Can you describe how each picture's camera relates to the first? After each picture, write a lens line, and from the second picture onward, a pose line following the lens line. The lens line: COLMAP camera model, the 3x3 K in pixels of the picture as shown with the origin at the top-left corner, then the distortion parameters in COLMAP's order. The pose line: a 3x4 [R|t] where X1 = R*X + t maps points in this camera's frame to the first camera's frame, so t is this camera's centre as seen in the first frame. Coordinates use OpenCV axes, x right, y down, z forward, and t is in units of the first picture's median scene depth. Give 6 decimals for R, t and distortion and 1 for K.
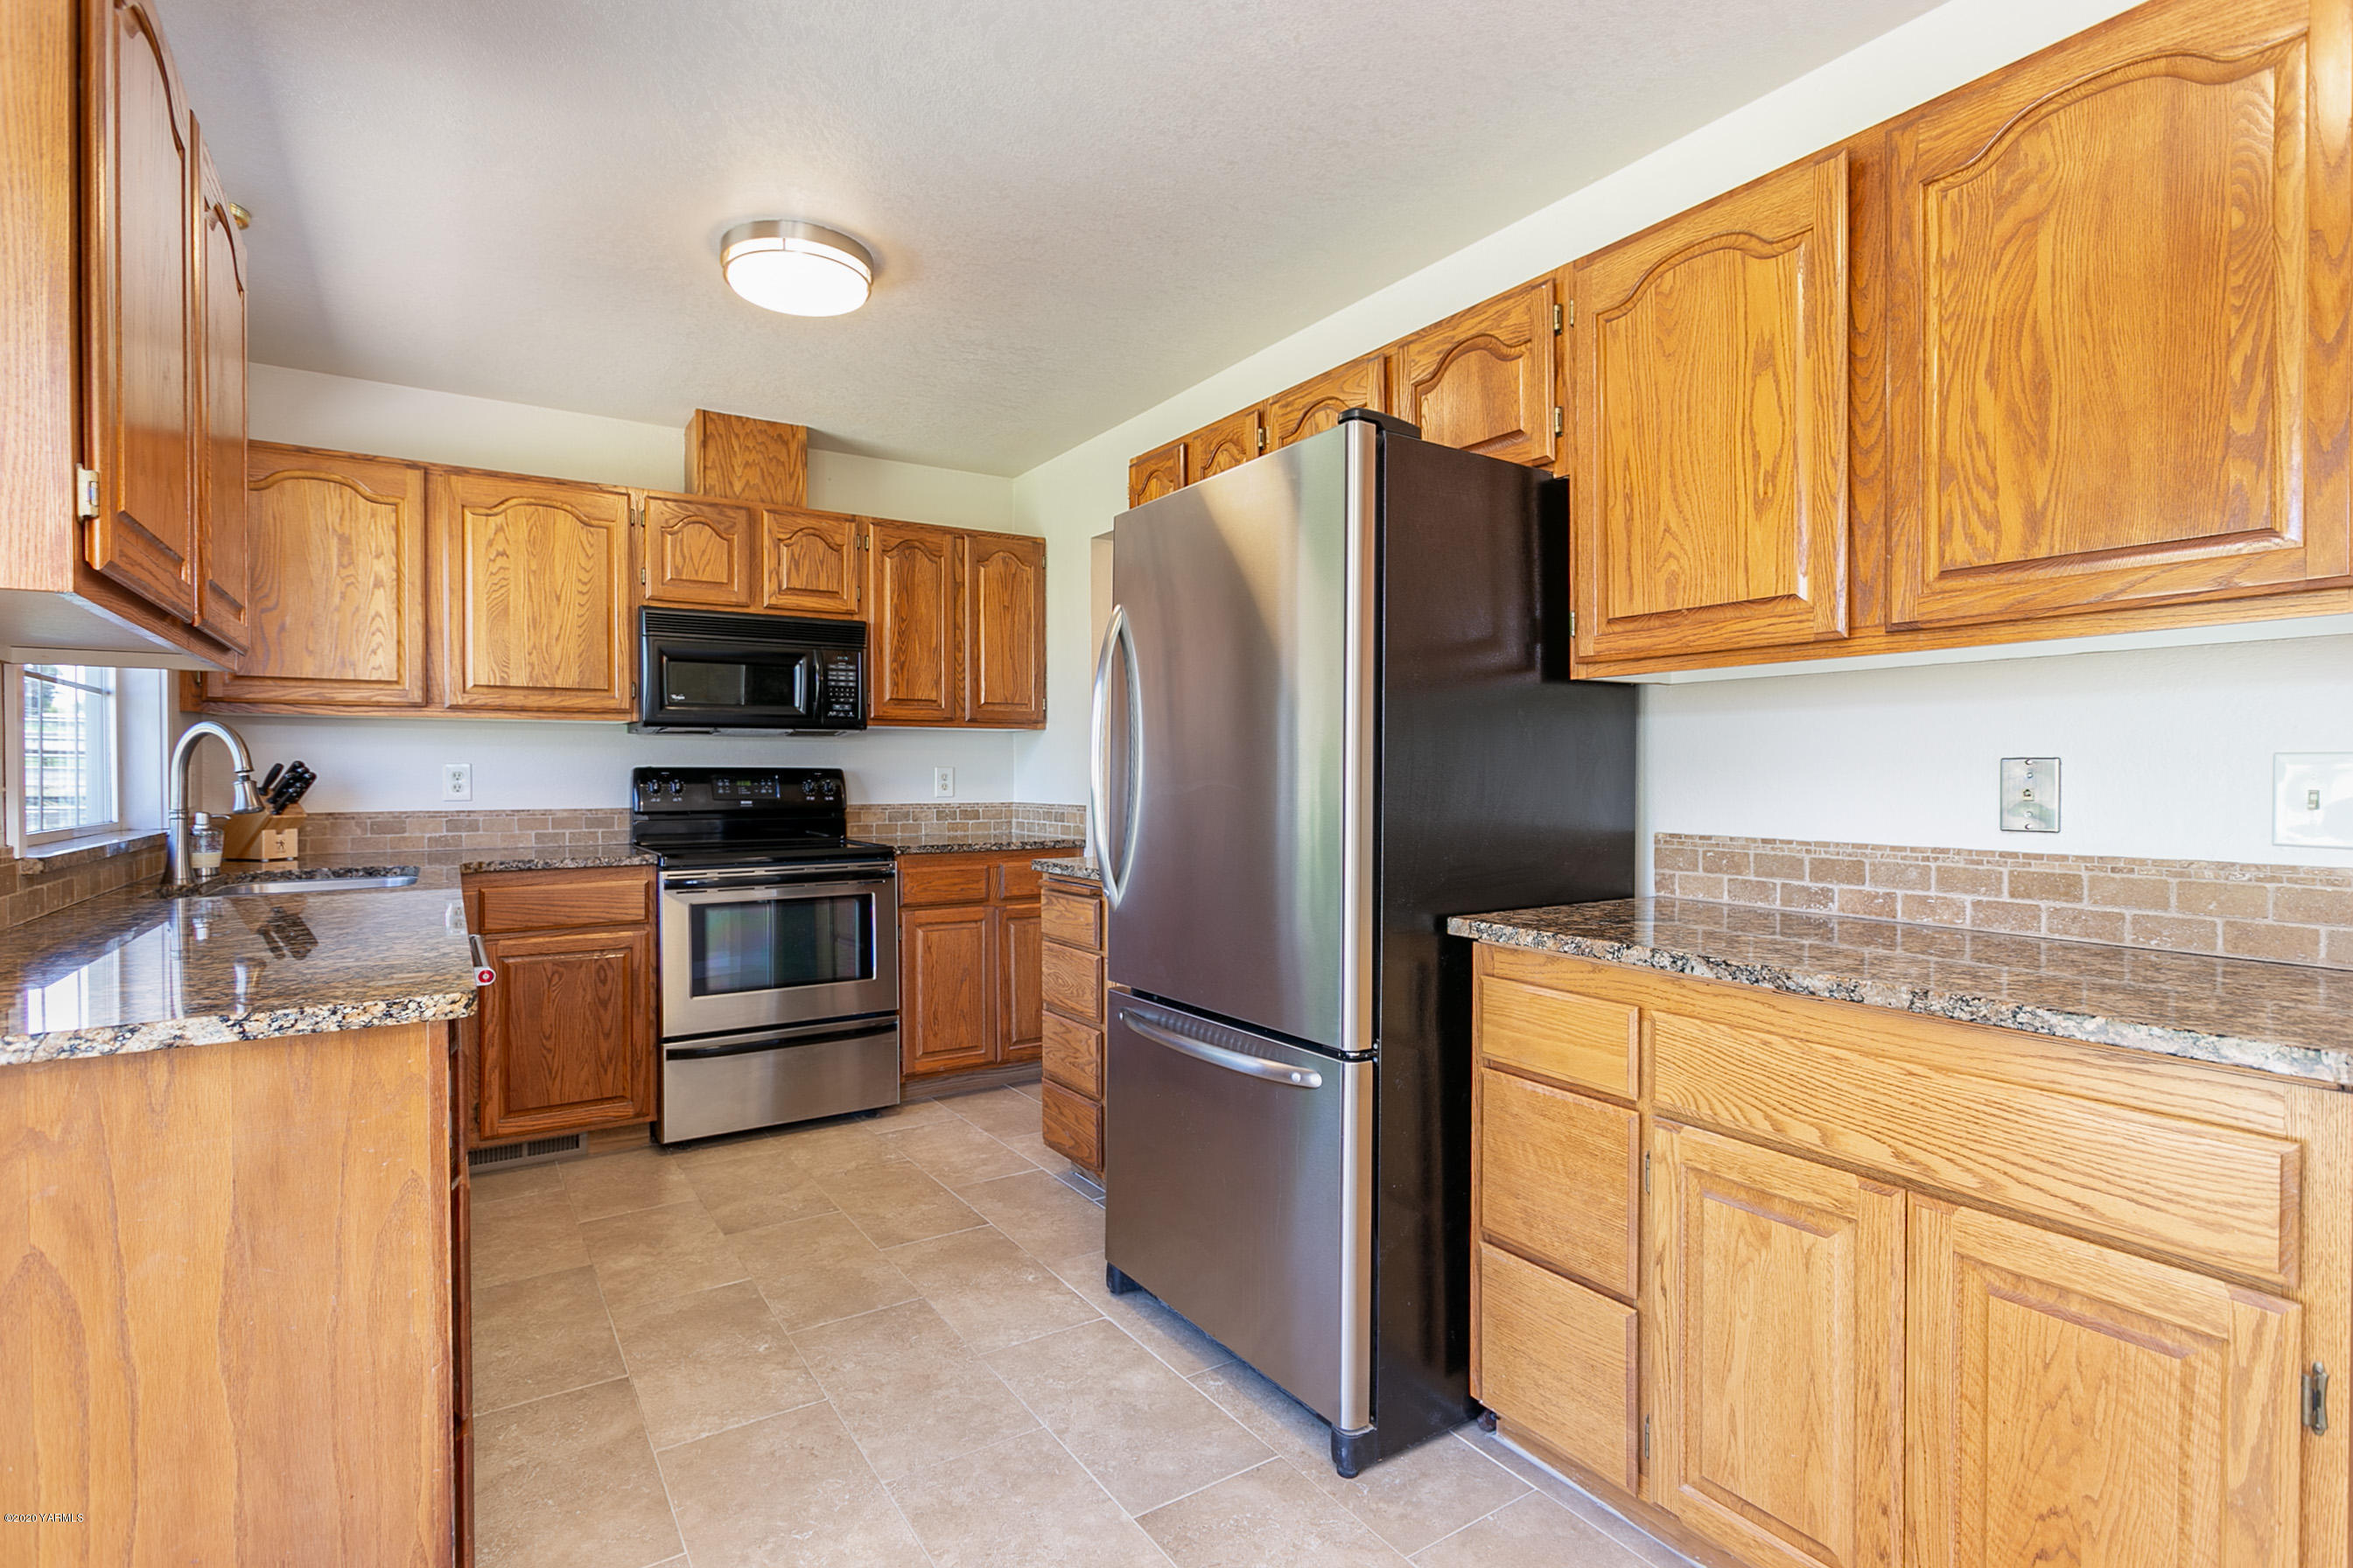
lens RADIAL K [[1131.2, 0, 1195.6], [0, 1131.2, 773.7], [0, 0, 1]] dist [0.000528, 0.000364]
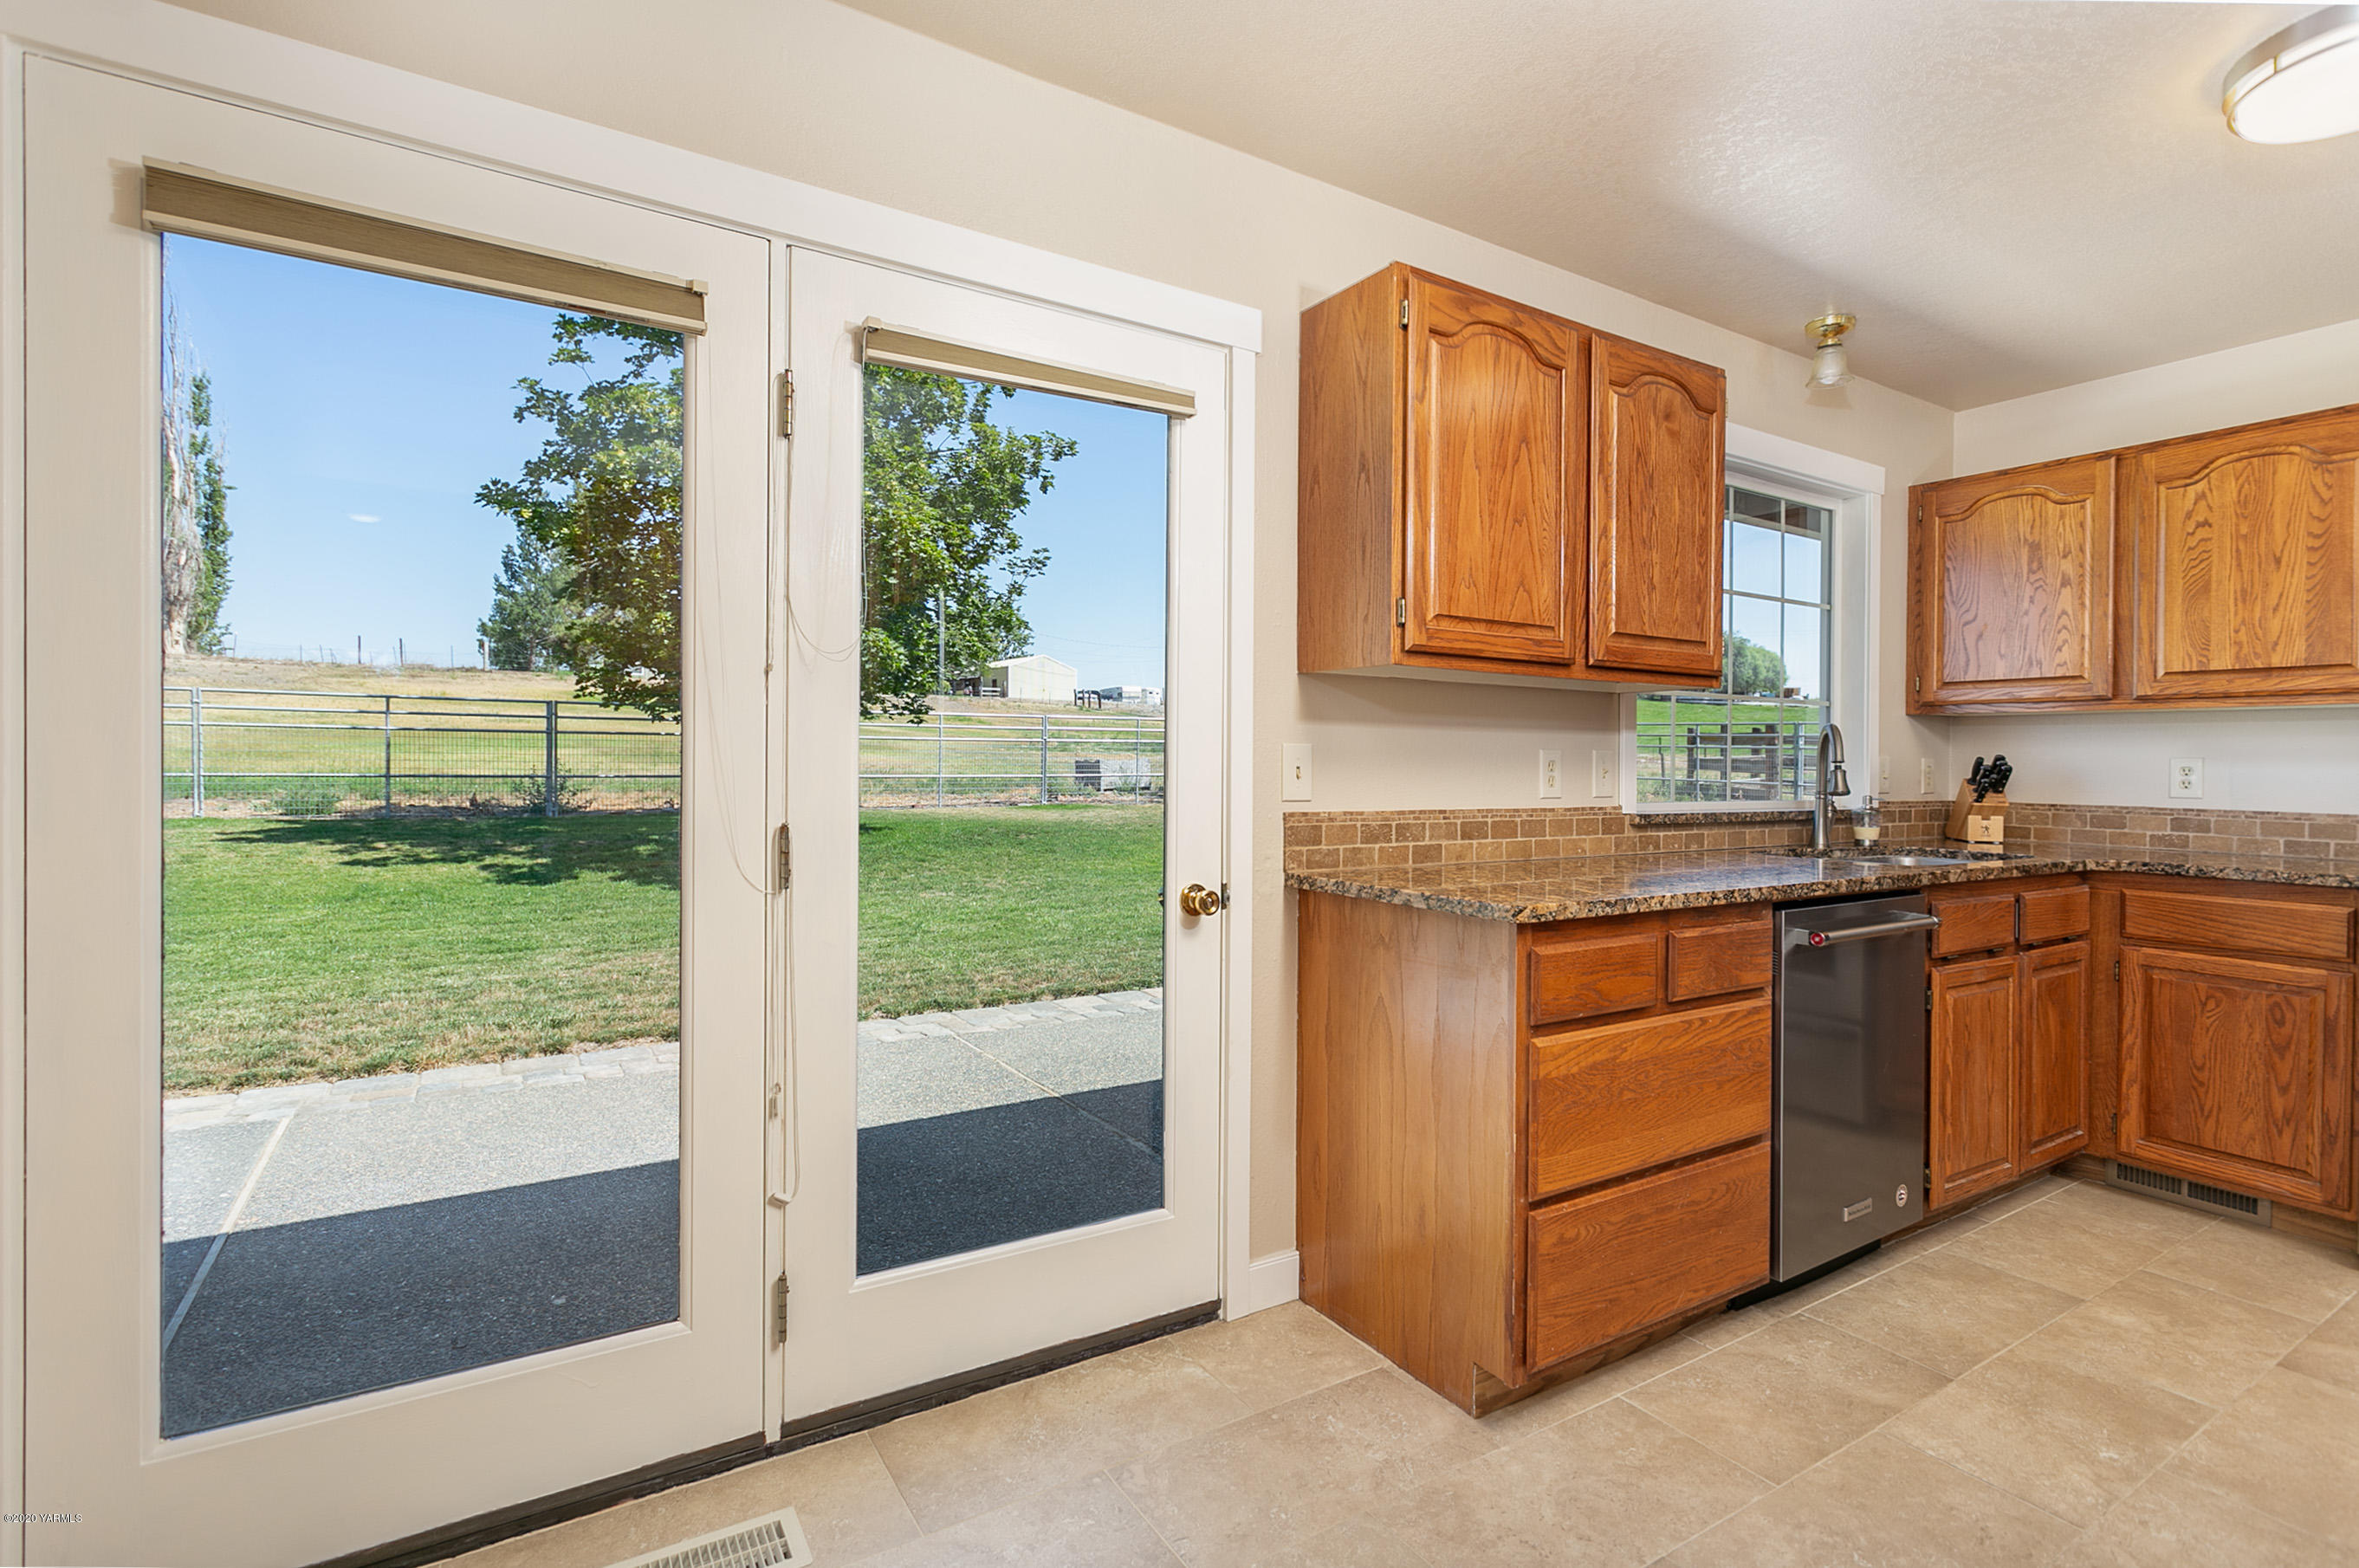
lens RADIAL K [[1134.1, 0, 1199.4], [0, 1134.1, 773.5], [0, 0, 1]] dist [0.000528, 0.000364]
pose [[-0.032756, 0.014530, -0.999358, 0.334292], [-0.013065, 0.999803, 0.014965, 0.000590], [0.999378, 0.013546, -0.032560, 0.248645]]
